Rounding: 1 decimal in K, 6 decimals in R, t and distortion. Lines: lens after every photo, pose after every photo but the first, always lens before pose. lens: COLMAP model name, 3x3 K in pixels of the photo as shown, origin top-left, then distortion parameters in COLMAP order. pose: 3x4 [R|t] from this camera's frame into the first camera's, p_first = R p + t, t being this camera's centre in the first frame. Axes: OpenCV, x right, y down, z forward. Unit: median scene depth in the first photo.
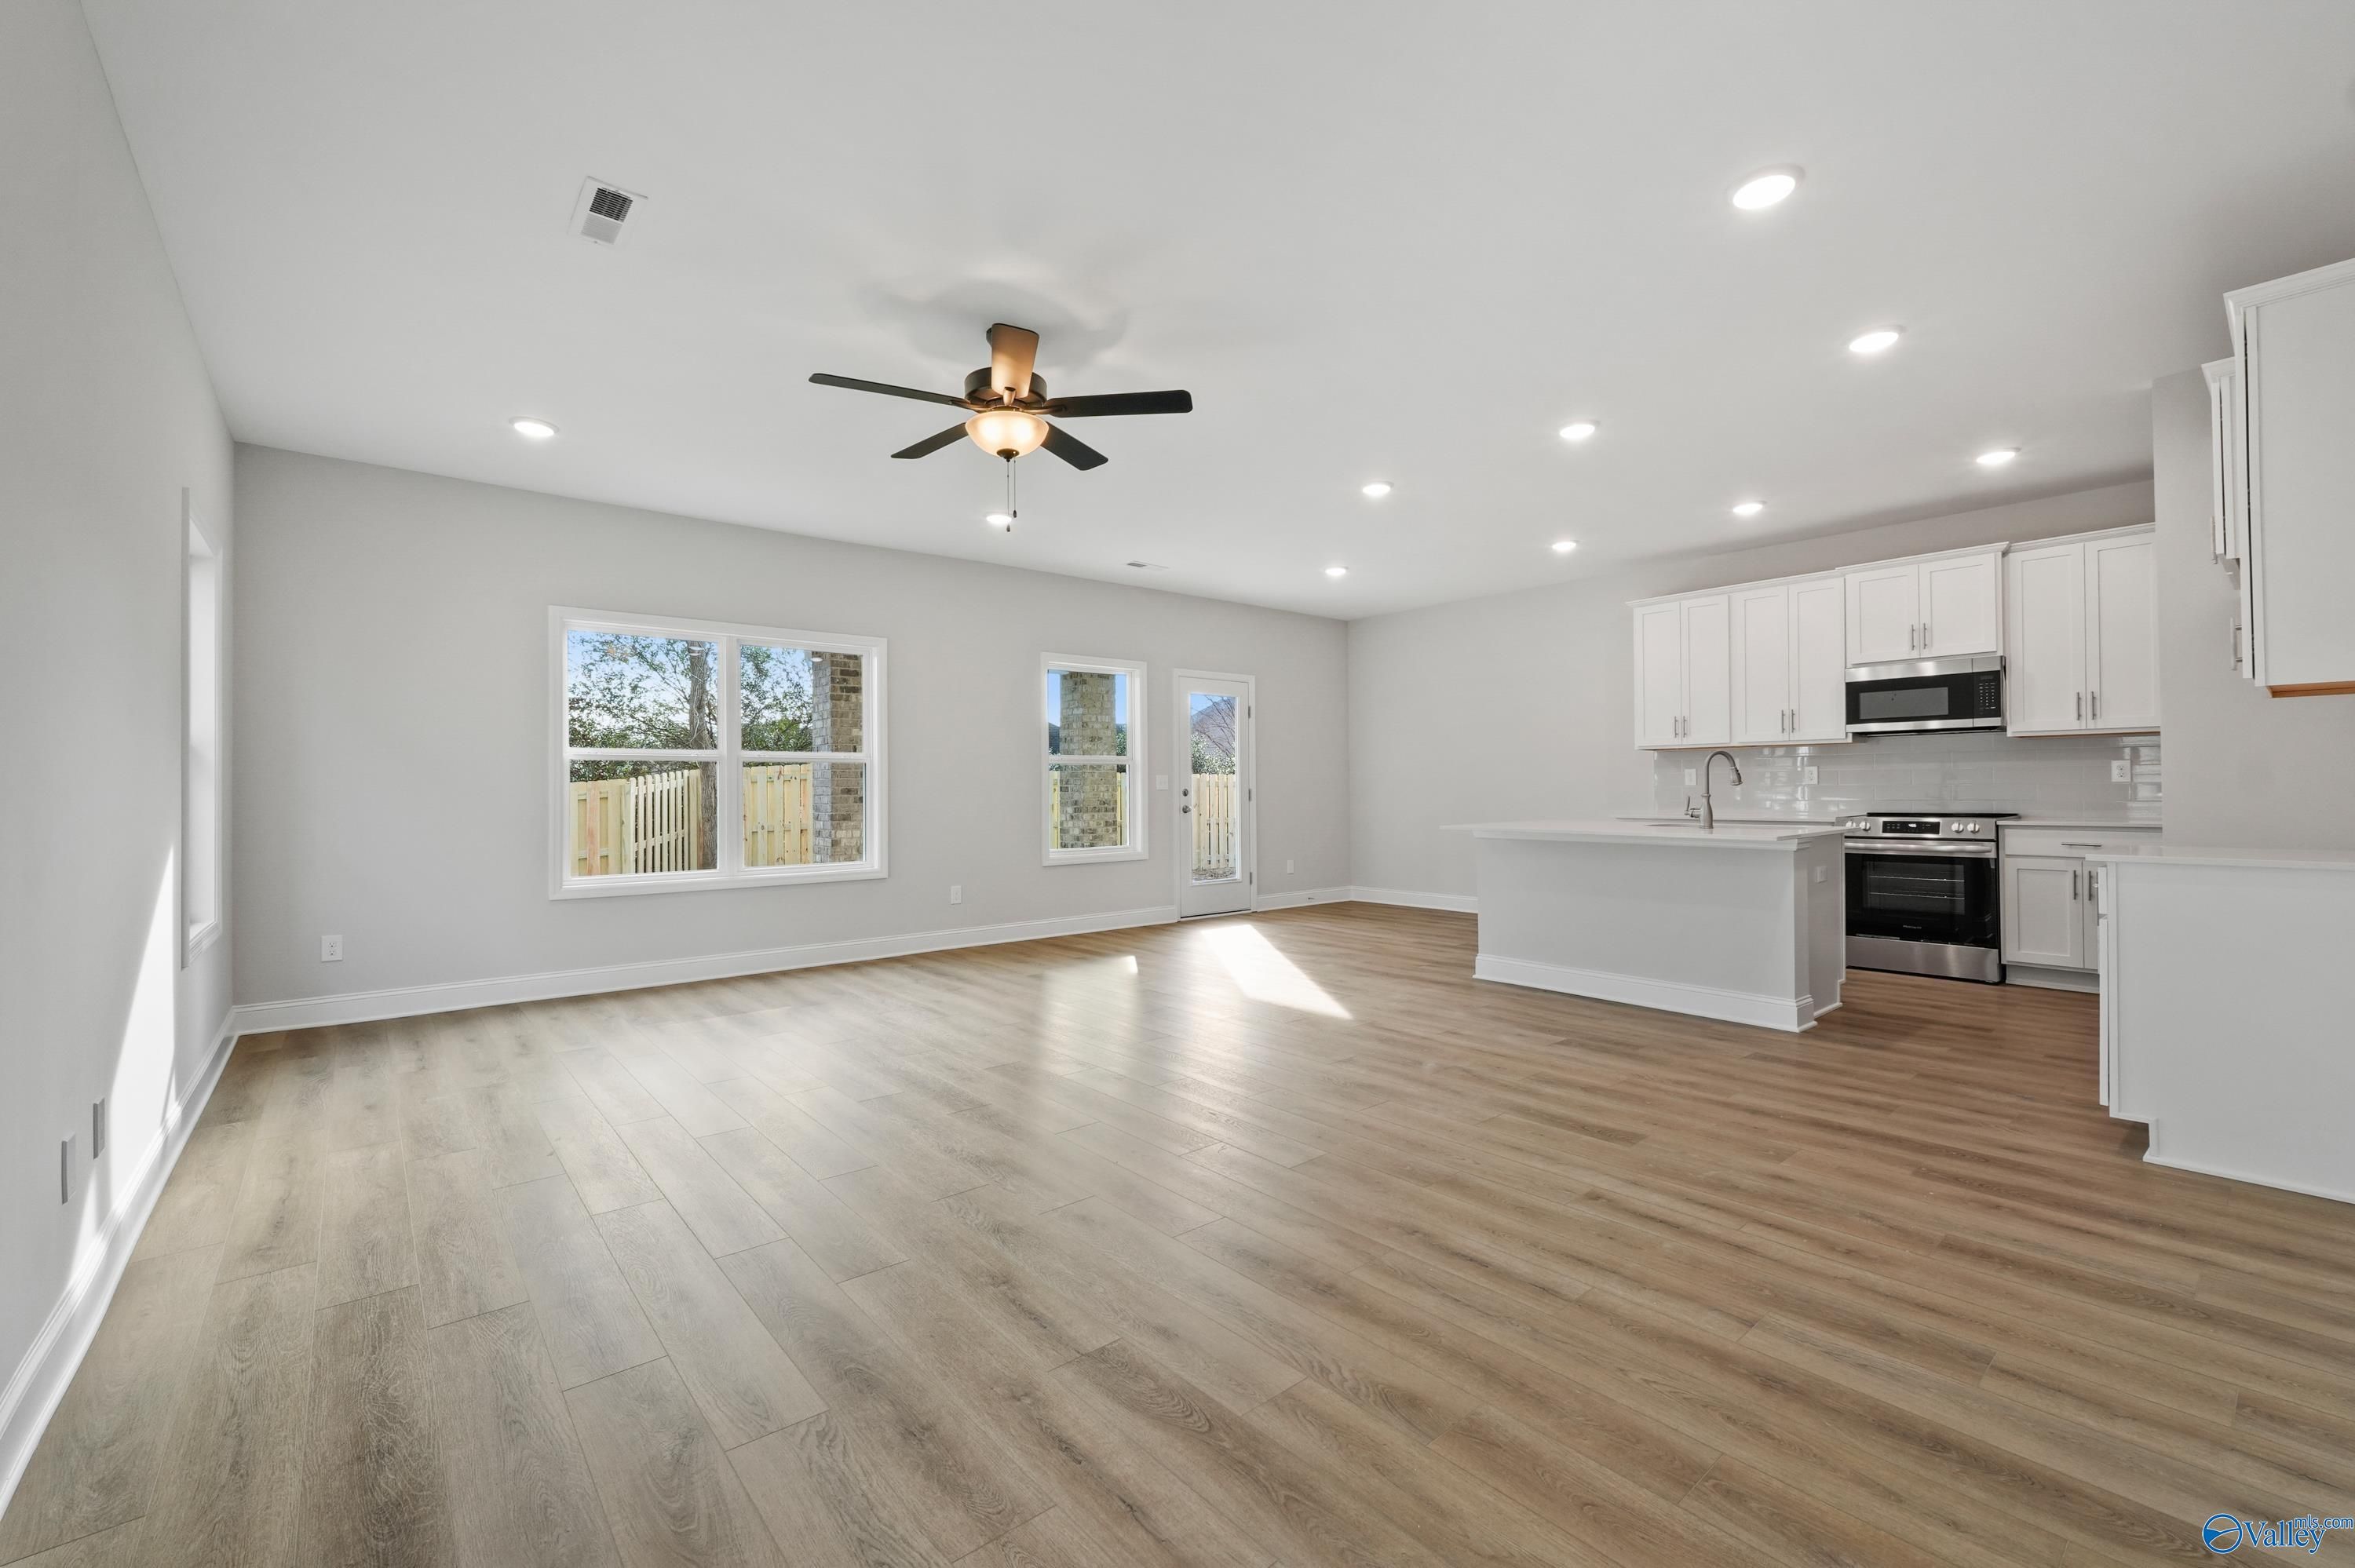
lens RADIAL K [[990.5, 0, 1188.4], [0, 990.5, 782.1], [0, 0, 1]] dist [0.000019, -0.001002]
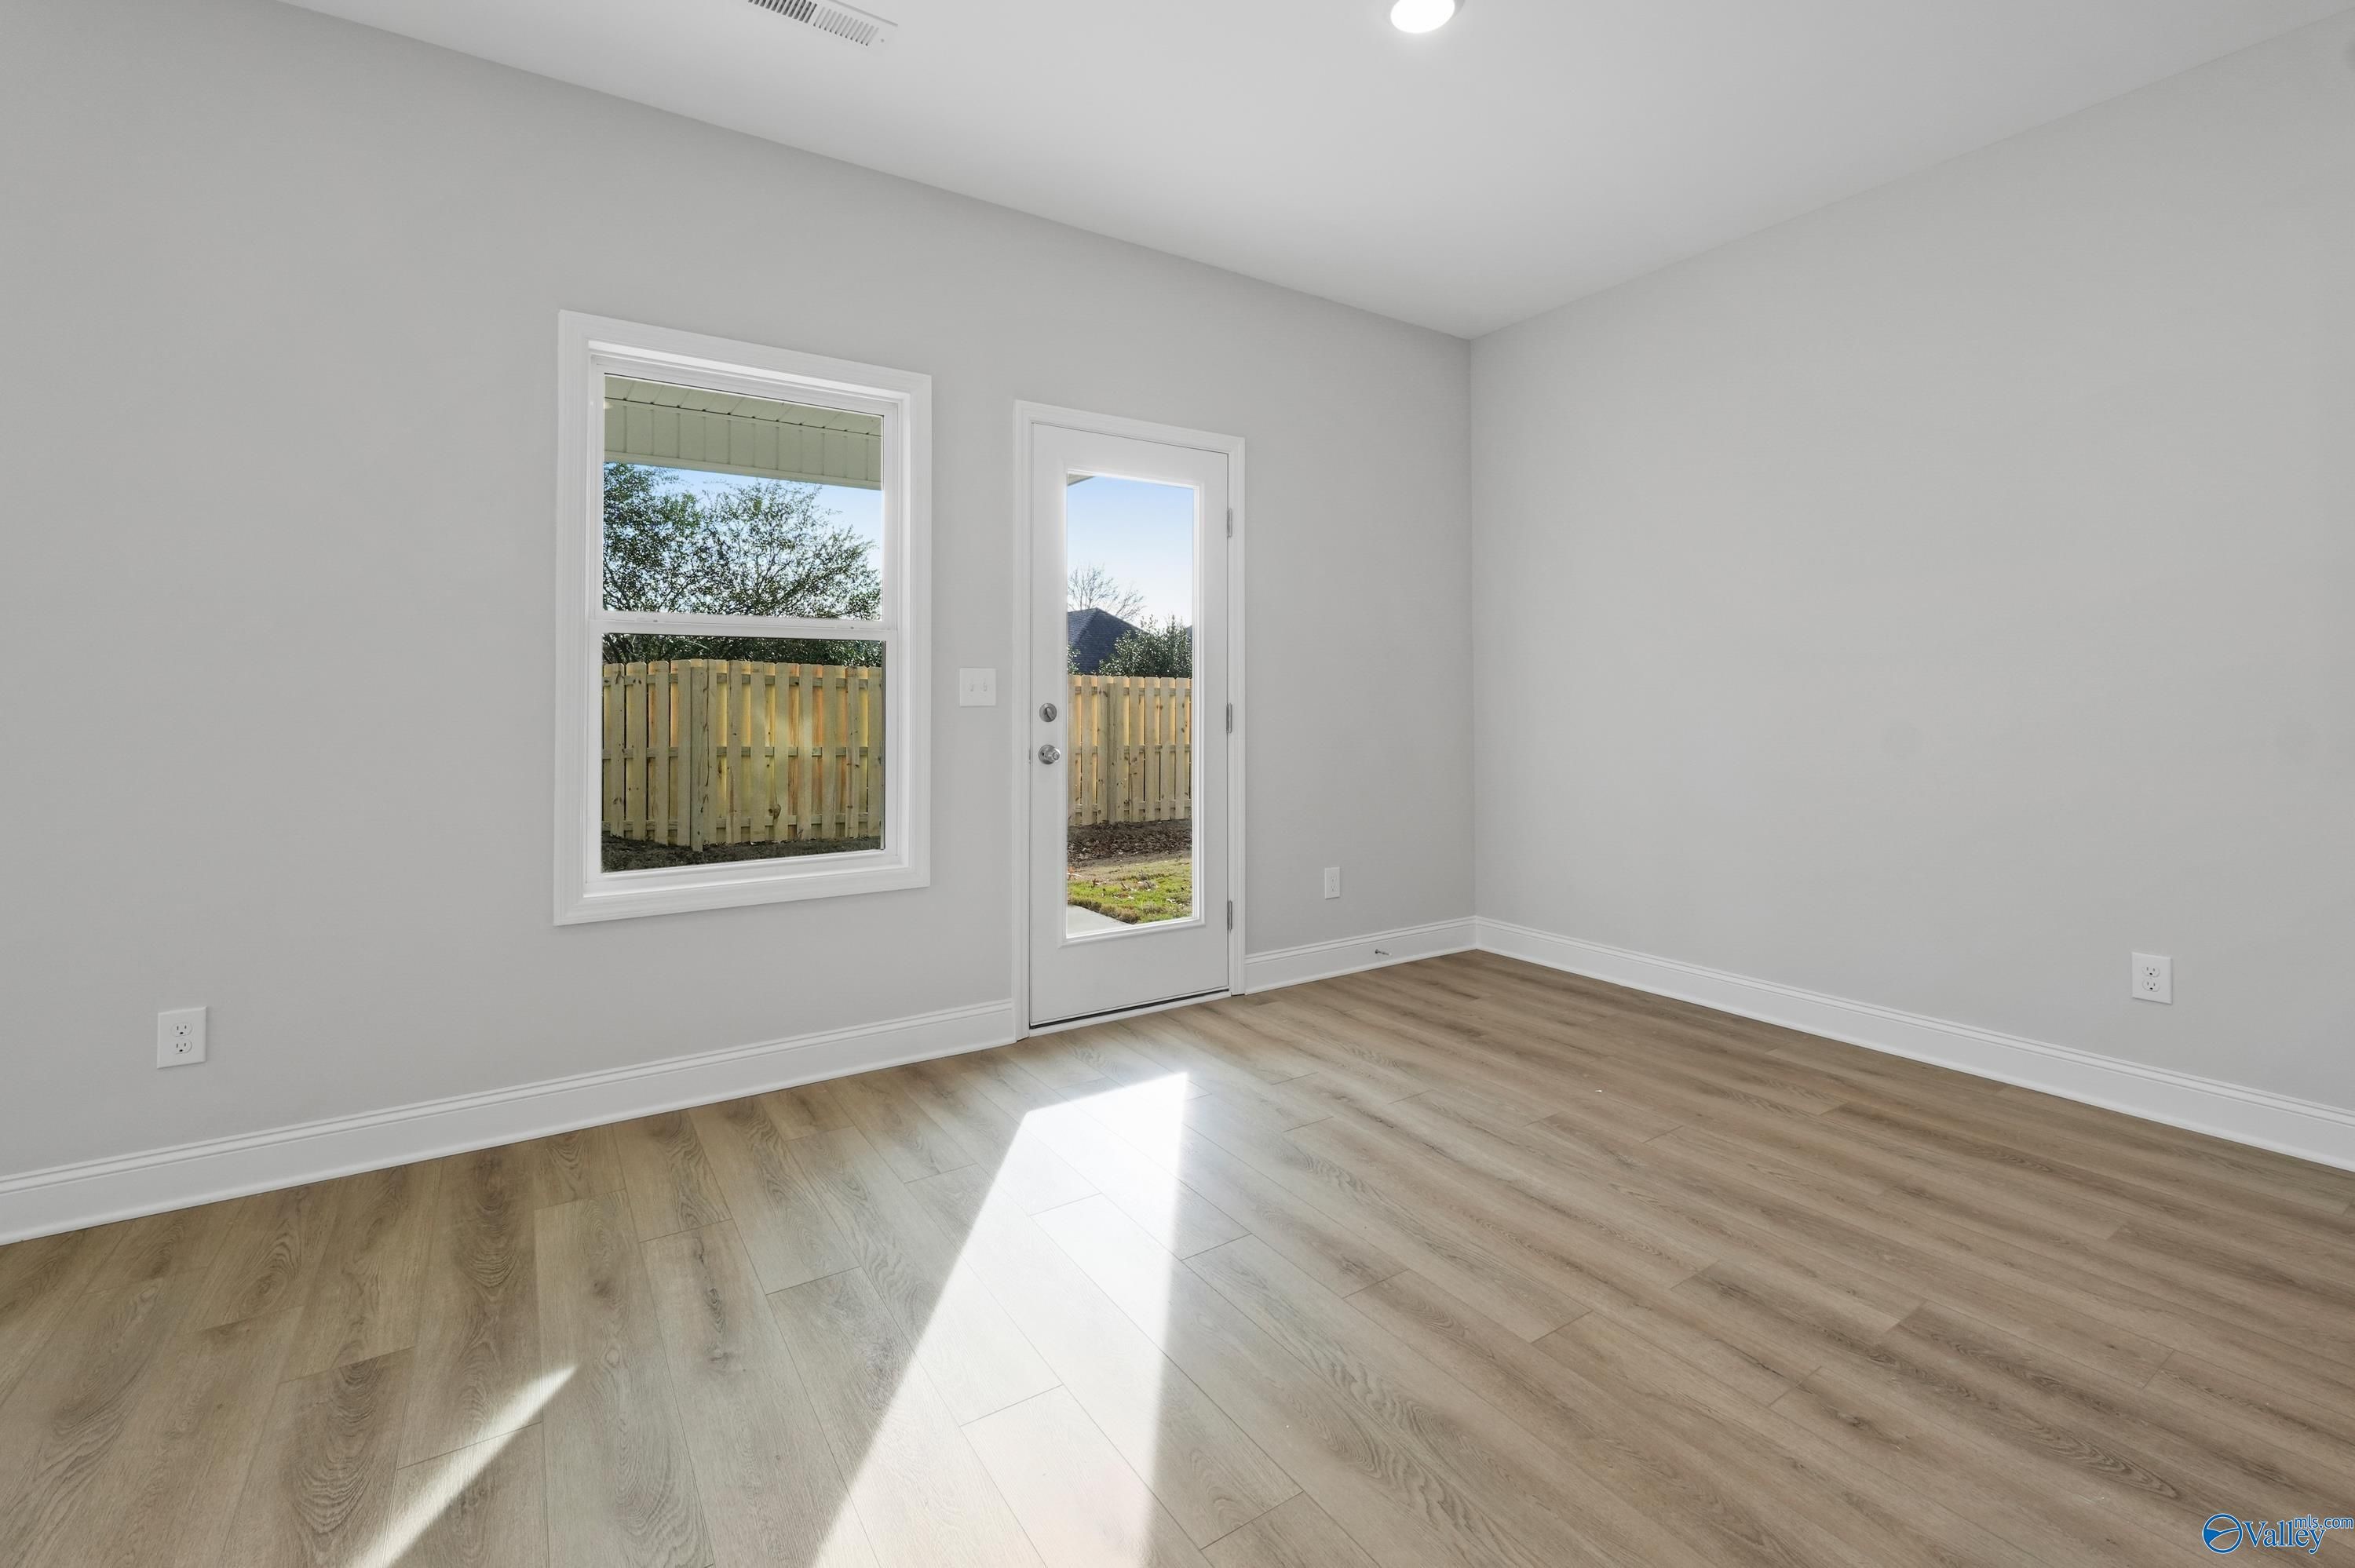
lens RADIAL K [[990.5, 0, 1212.6], [0, 990.5, 690.5], [0, 0, 1]] dist [0.000019, -0.001002]
pose [[0.994795, 0.005853, -0.101730, 0.139358], [-0.006261, 0.999974, -0.003697, 0.003848], [0.101705, 0.004315, 0.994805, 0.819195]]
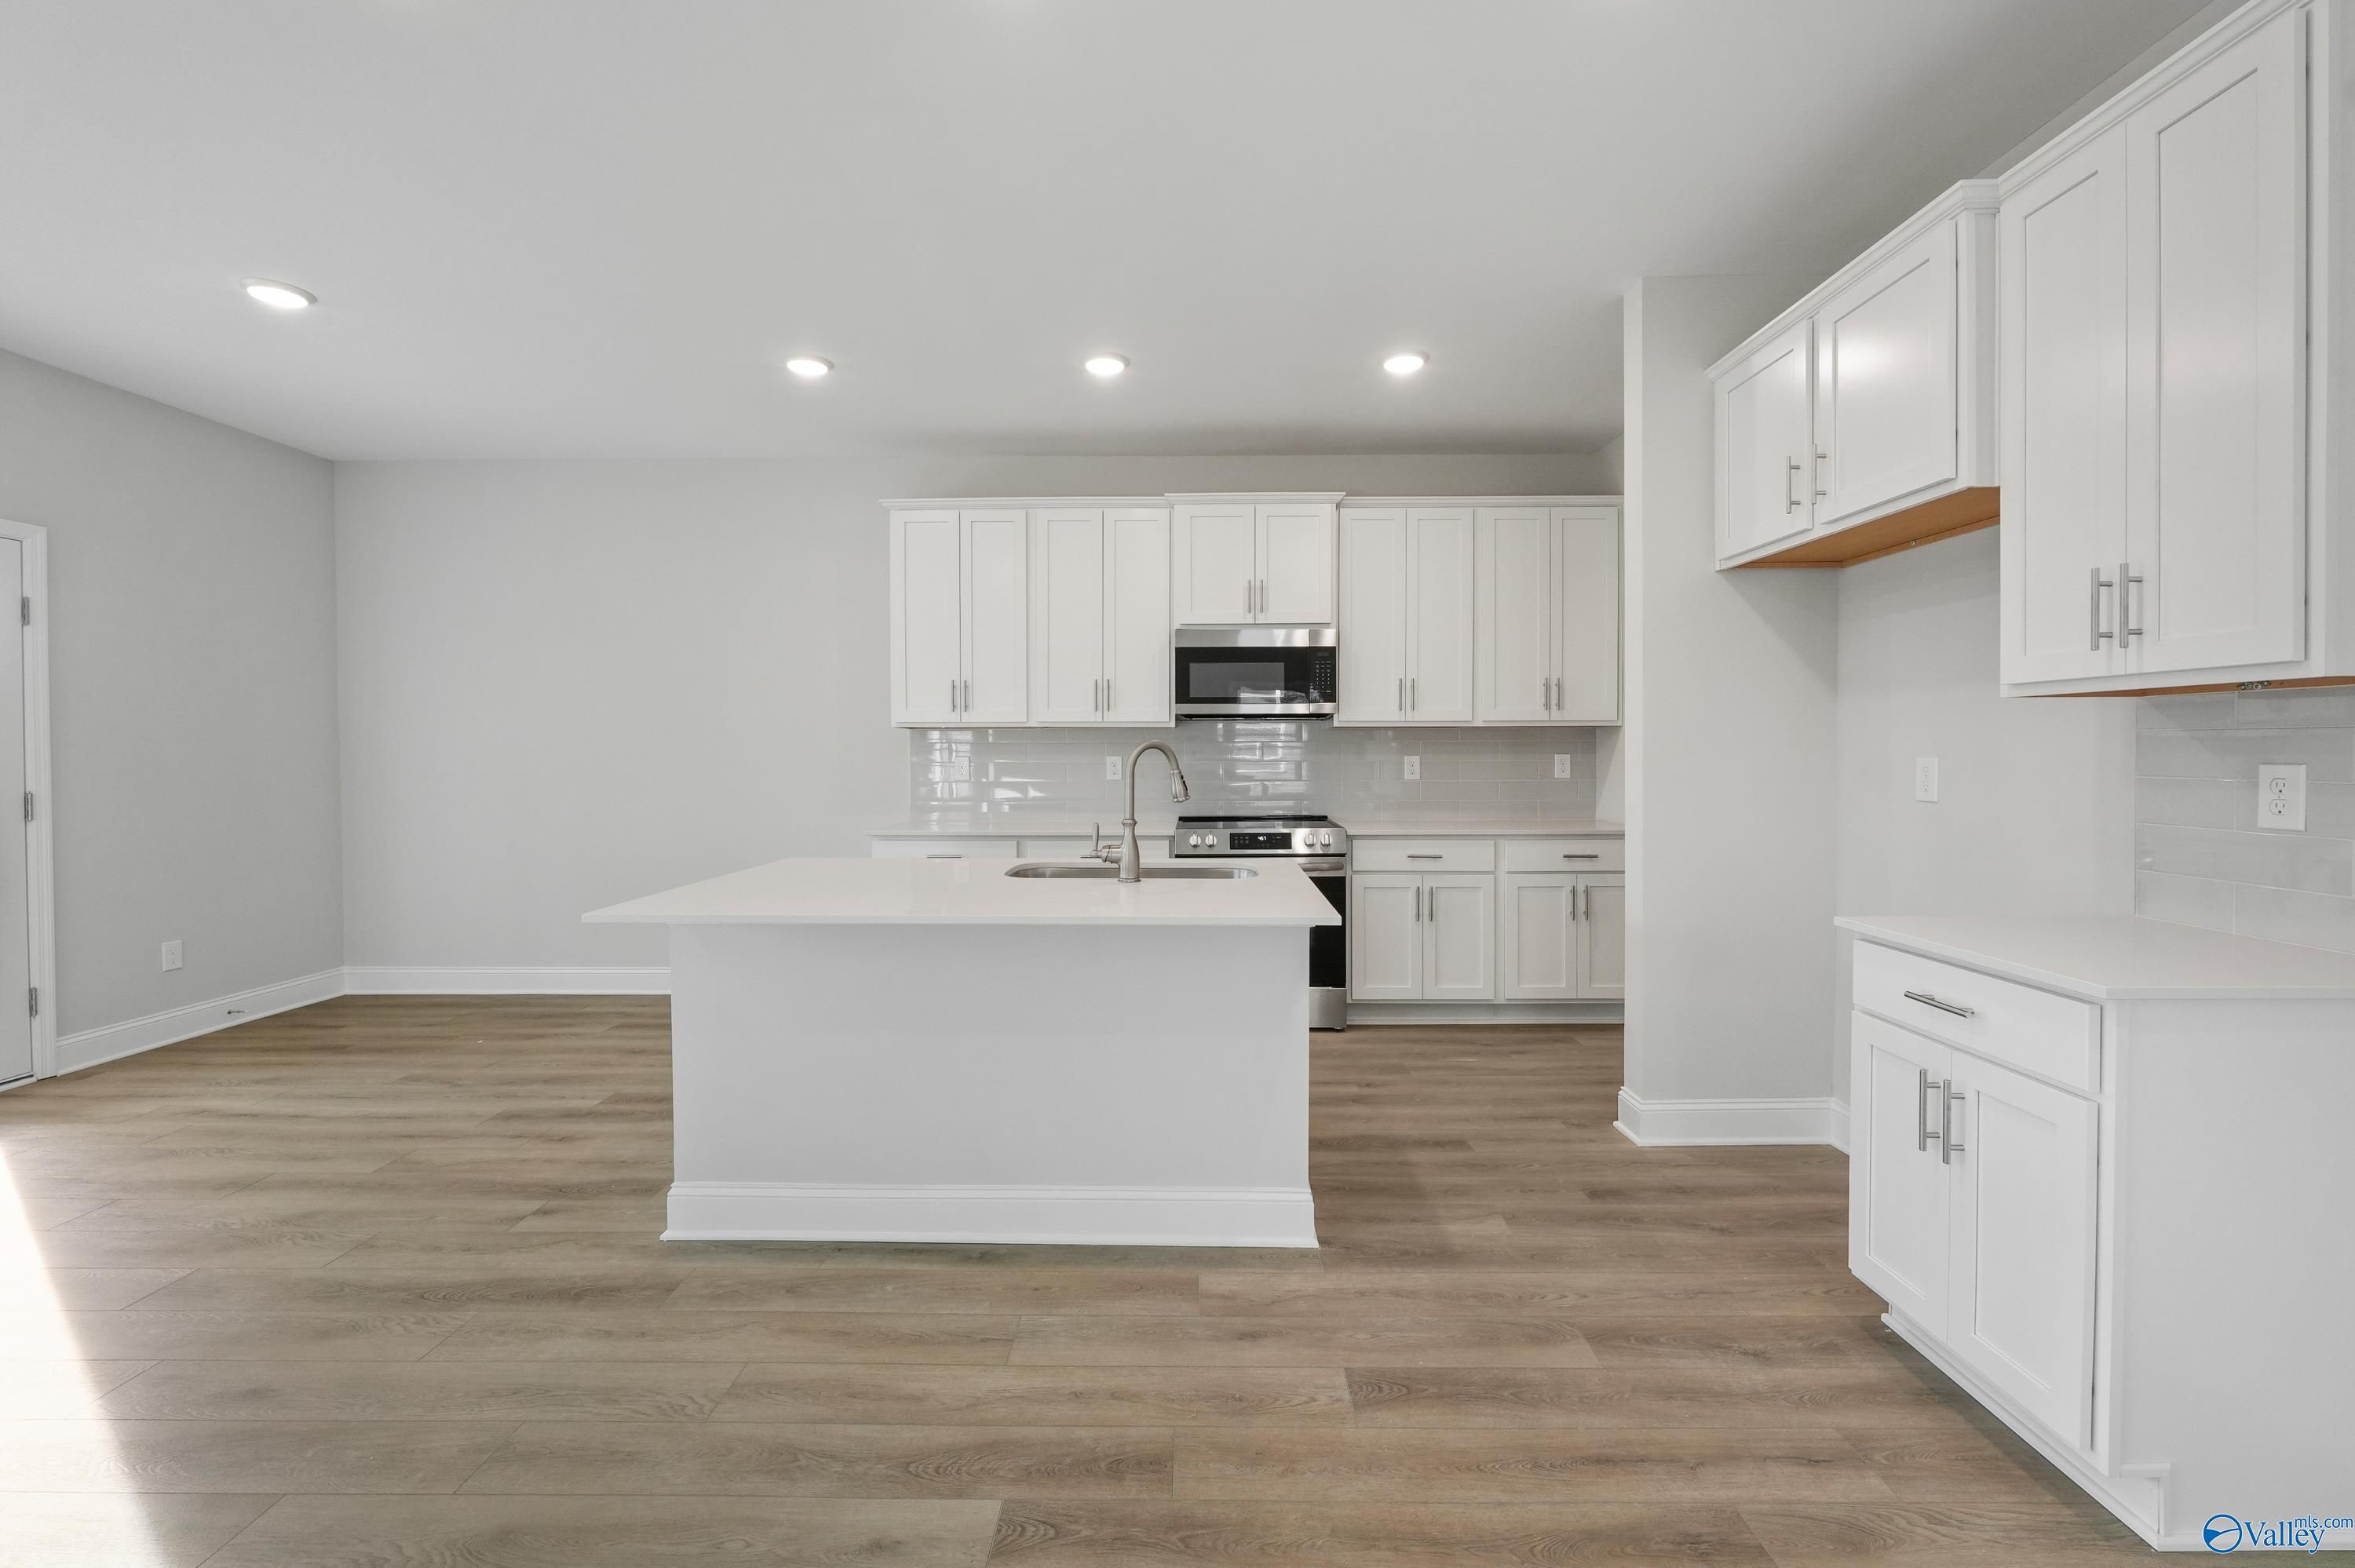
lens RADIAL K [[990.5, 0, 1185.6], [0, 990.5, 765.8], [0, 0, 1]] dist [0.000019, -0.001002]
pose [[0.661259, -0.004390, 0.750145, 0.102434], [-0.008108, 0.999883, 0.012999, -0.020370], [-0.750114, -0.014678, 0.661146, 0.491373]]
